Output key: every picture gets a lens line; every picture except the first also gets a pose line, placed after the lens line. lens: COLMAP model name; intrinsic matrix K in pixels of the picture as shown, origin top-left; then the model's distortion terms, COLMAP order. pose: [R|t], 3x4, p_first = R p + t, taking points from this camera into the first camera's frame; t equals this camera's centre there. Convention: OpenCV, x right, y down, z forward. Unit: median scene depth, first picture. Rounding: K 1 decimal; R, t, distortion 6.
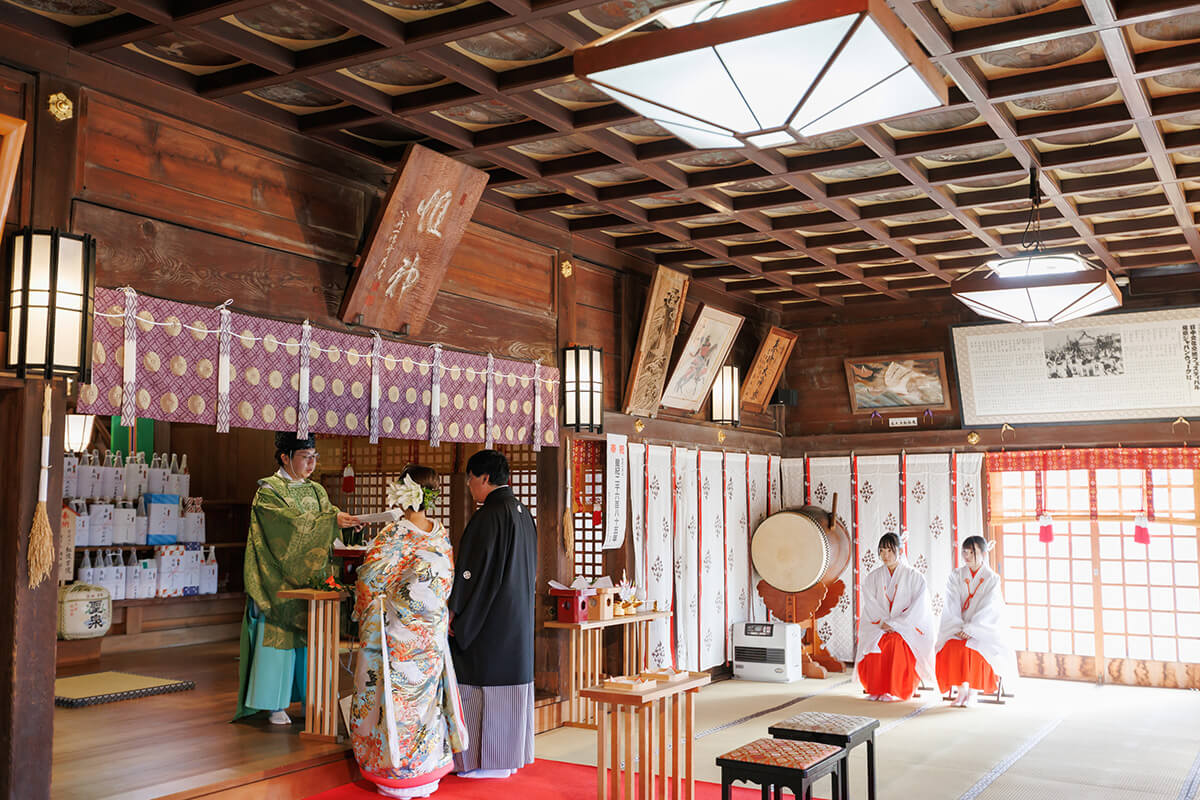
lens RADIAL K [[1176.6, 0, 589.0], [0, 1176.6, 396.3], [0, 0, 1]] dist [0.004887, 0.000000]
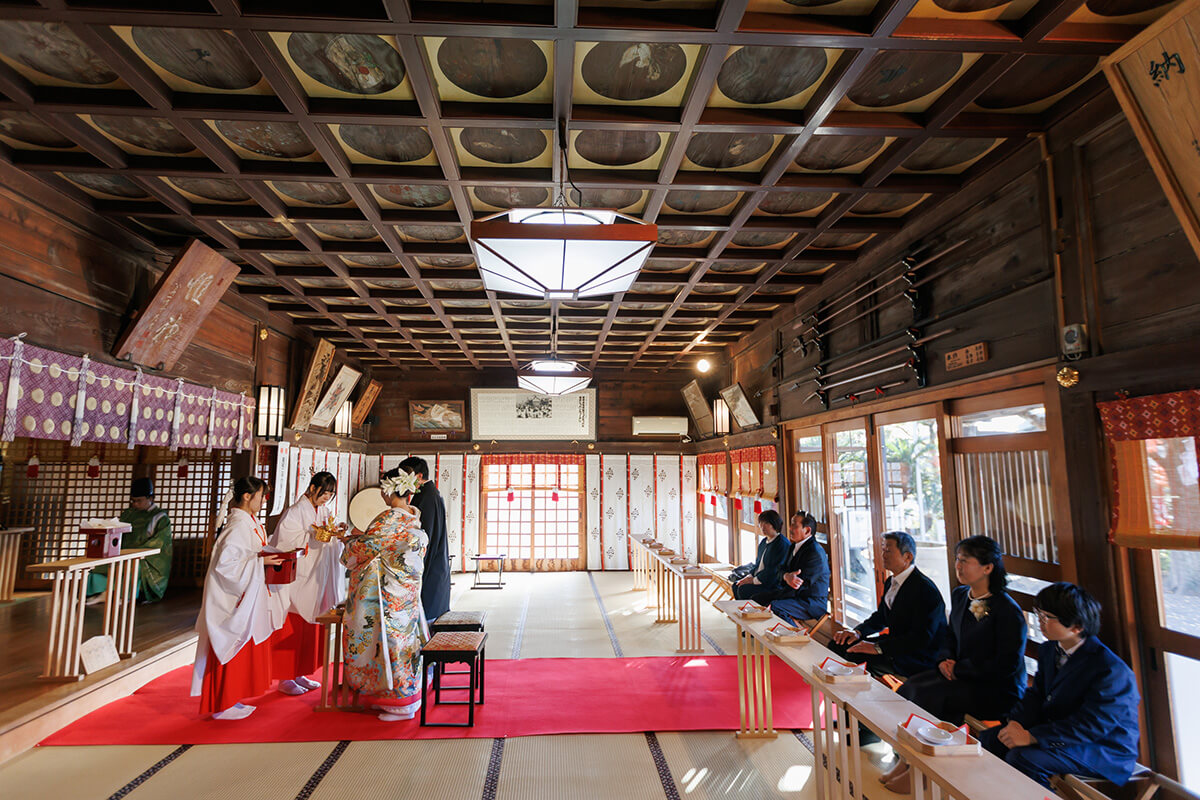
lens RADIAL K [[624.9, 0, 586.9], [0, 624.9, 396.0], [0, 0, 1]] dist [0.011499, -0.003083]
pose [[0.822901, 0.068530, 0.564036, -0.109404], [-0.051272, 0.997606, -0.046404, -0.009451], [-0.565866, 0.009266, 0.824445, 0.072358]]
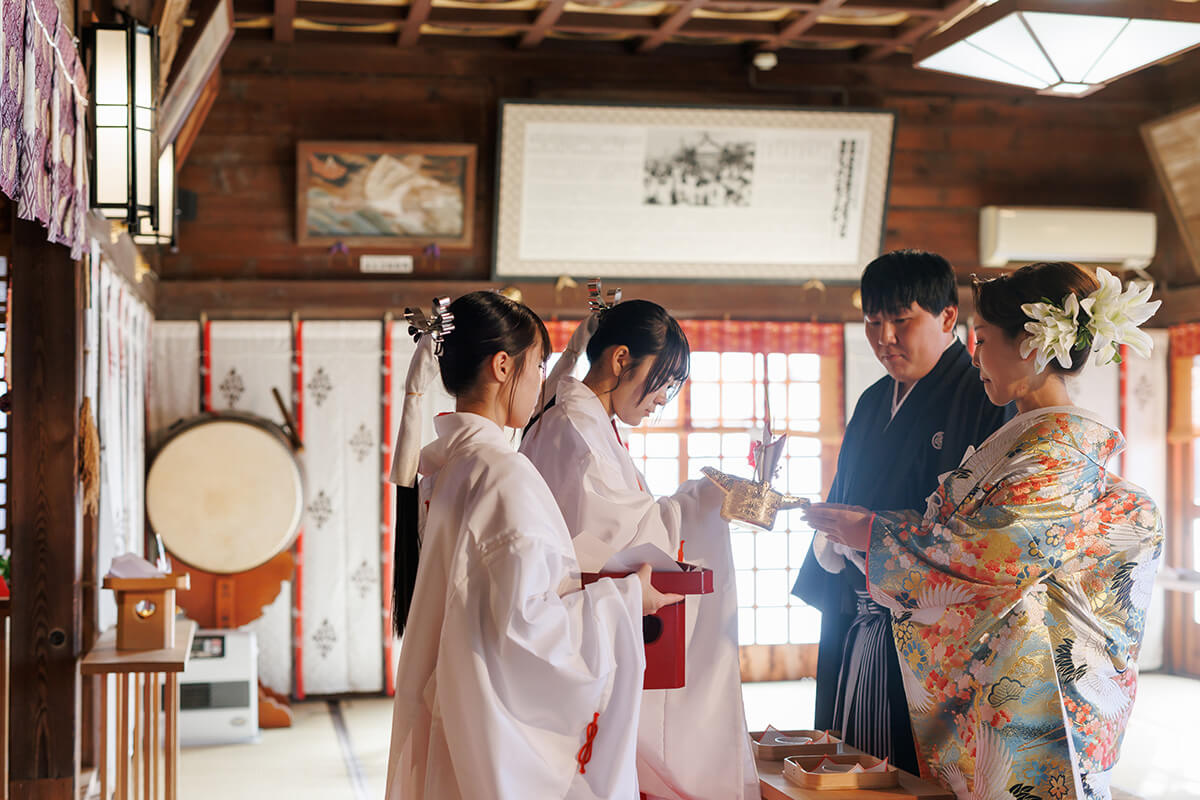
lens RADIAL K [[1801.3, 0, 600.6], [0, 1801.3, 398.4], [0, 0, 1]] dist [-0.024714, 0.000000]
pose [[0.731025, 0.011076, 0.682261, -0.277413], [-0.057759, 0.997284, 0.045697, 0.045658], [-0.679902, -0.072812, 0.729679, 0.329648]]
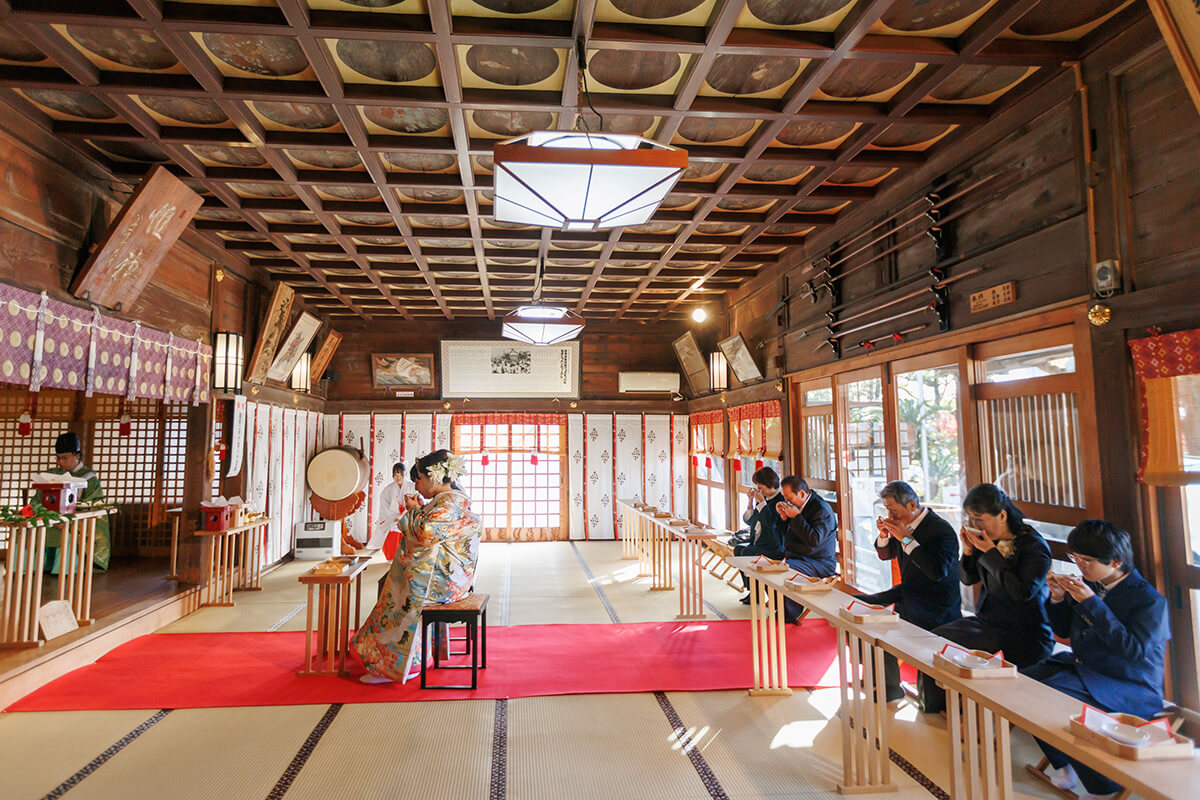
lens RADIAL K [[701.7, 0, 575.3], [0, 701.7, 373.4], [0, 0, 1]] dist [0.005854, -0.001486]
pose [[0.804440, 0.056924, 0.591300, -0.141216], [-0.052725, 0.998312, -0.024376, 0.004511], [-0.591689, -0.011567, 0.806083, 0.069746]]
